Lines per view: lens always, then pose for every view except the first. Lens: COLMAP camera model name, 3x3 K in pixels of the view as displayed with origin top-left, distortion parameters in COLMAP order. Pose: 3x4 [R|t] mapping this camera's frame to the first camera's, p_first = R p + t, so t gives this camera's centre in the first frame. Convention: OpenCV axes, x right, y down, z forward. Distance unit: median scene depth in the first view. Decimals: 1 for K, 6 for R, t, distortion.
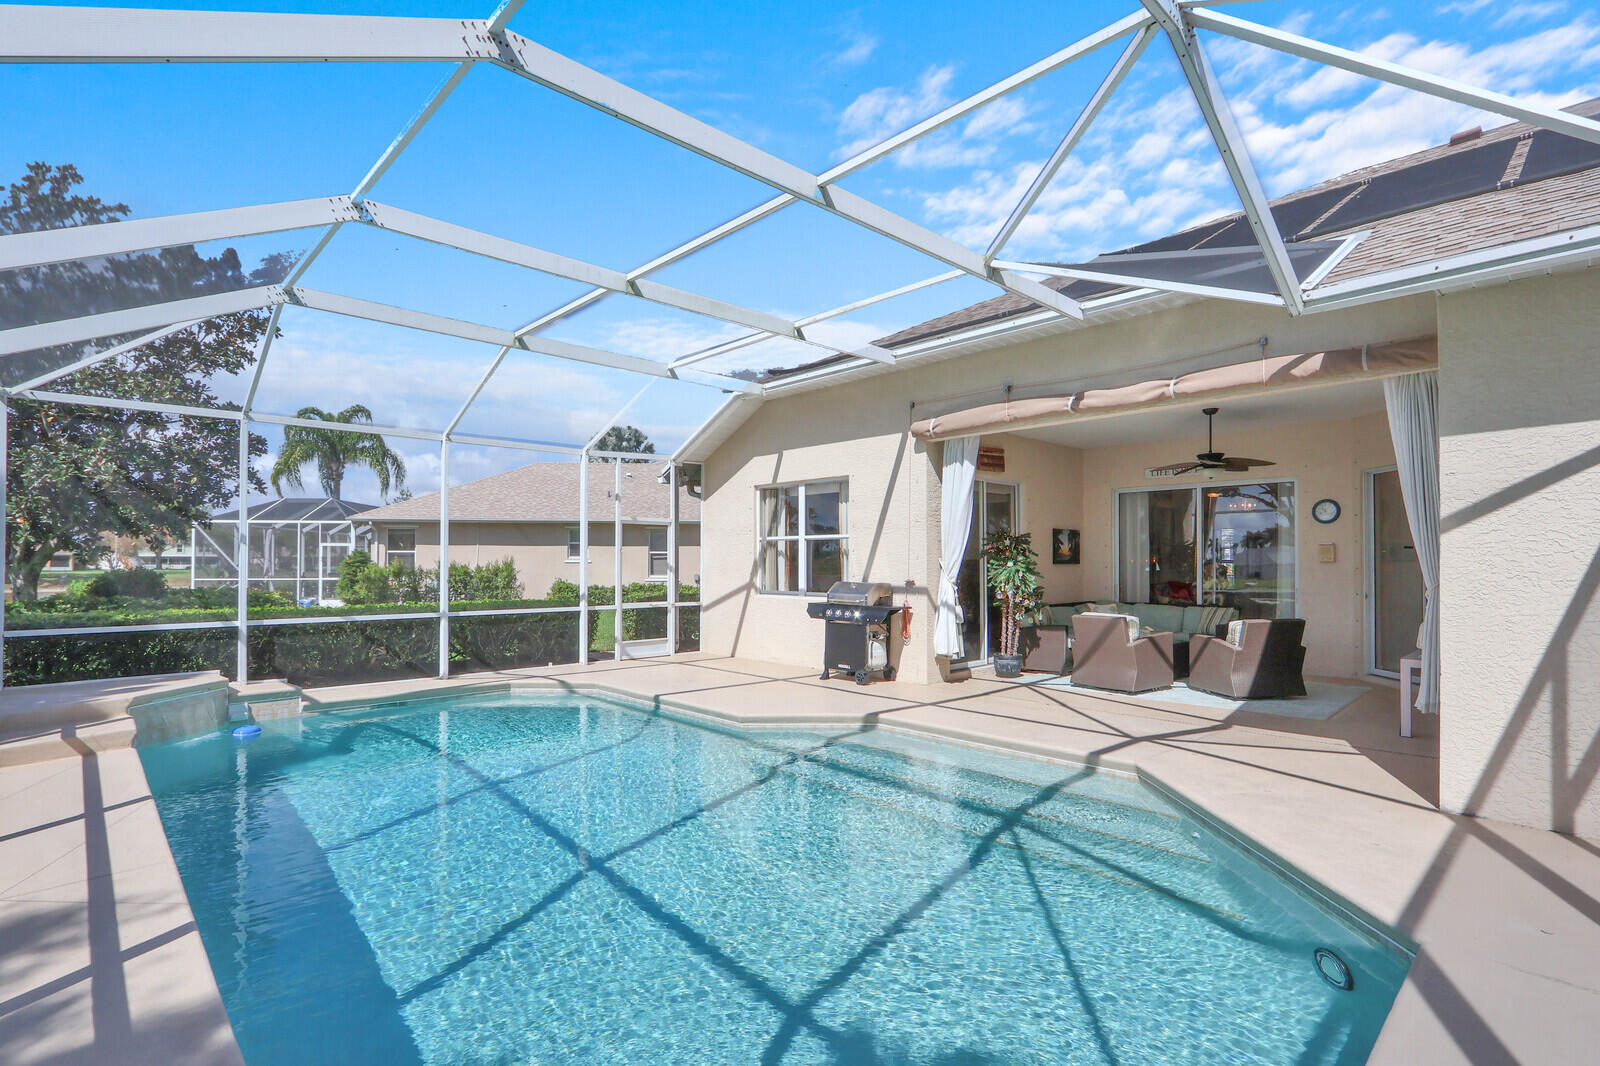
lens RADIAL K [[775.6, 0, 791.3], [0, 775.6, 541.7], [0, 0, 1]] dist [-0.007940, -0.000612]
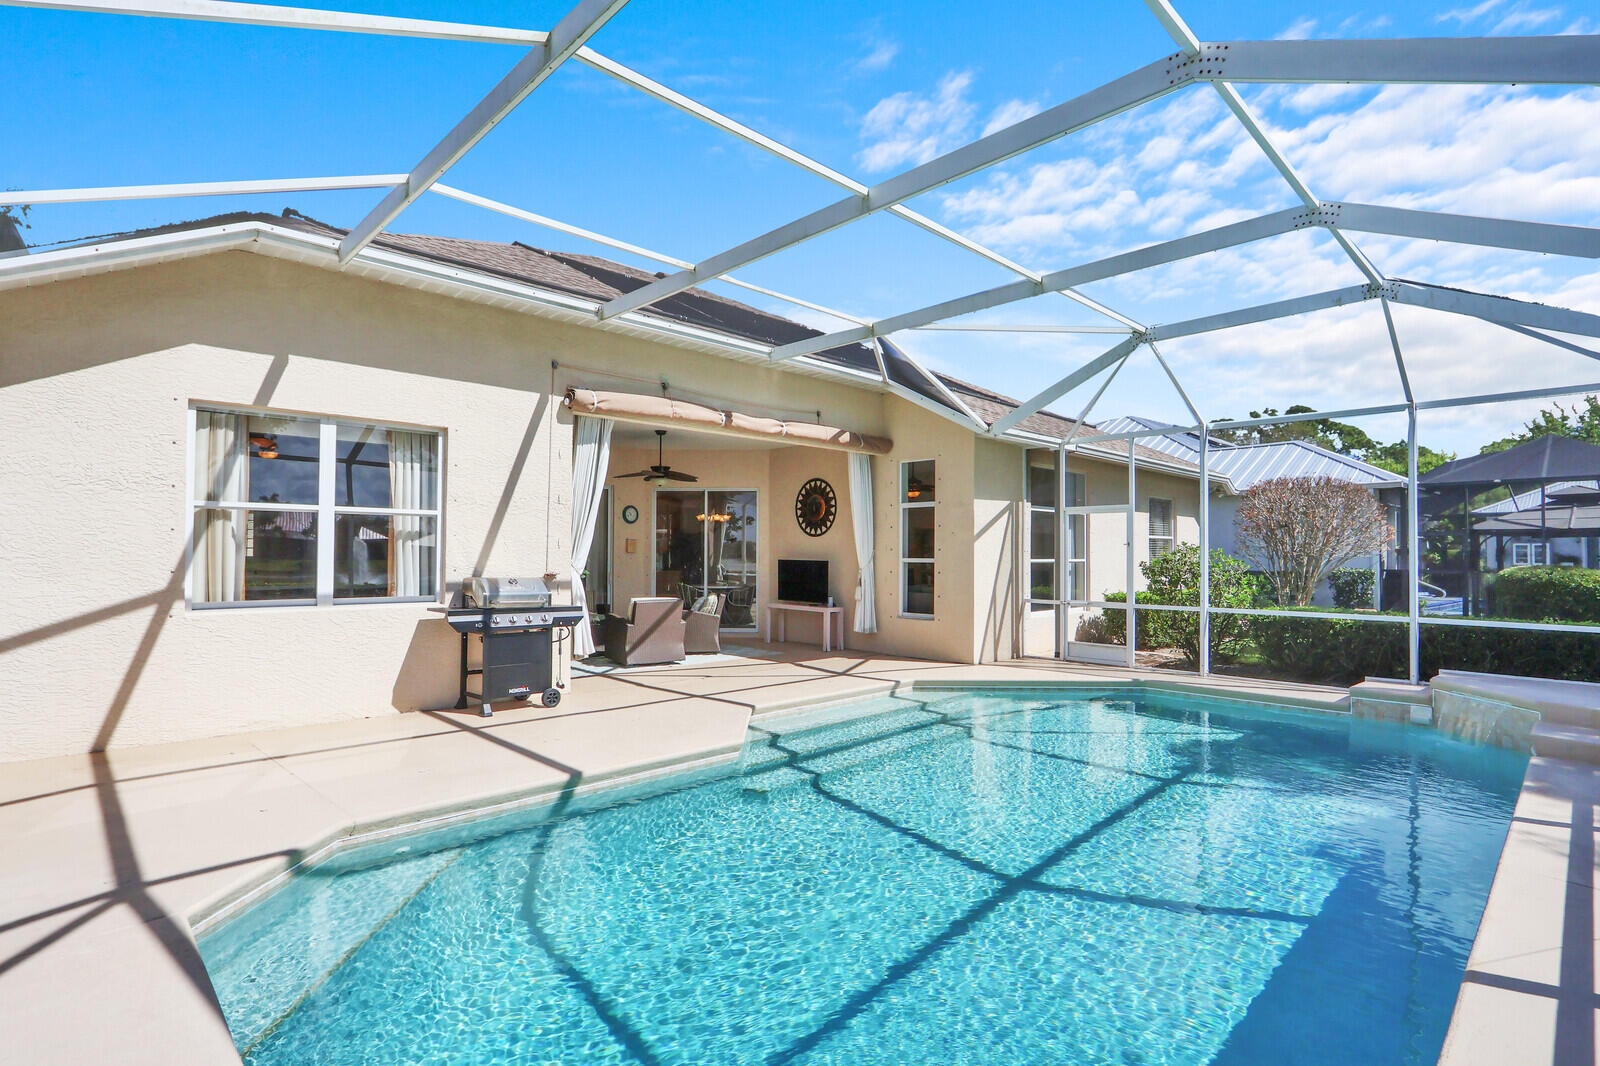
lens RADIAL K [[775.6, 0, 791.3], [0, 775.6, 541.7], [0, 0, 1]] dist [-0.007940, -0.000612]
pose [[-0.011622, 0.011818, 0.999863, -0.690389], [-0.034015, 0.999347, -0.012207, 0.017936], [-0.999354, -0.034152, -0.011213, 0.749705]]
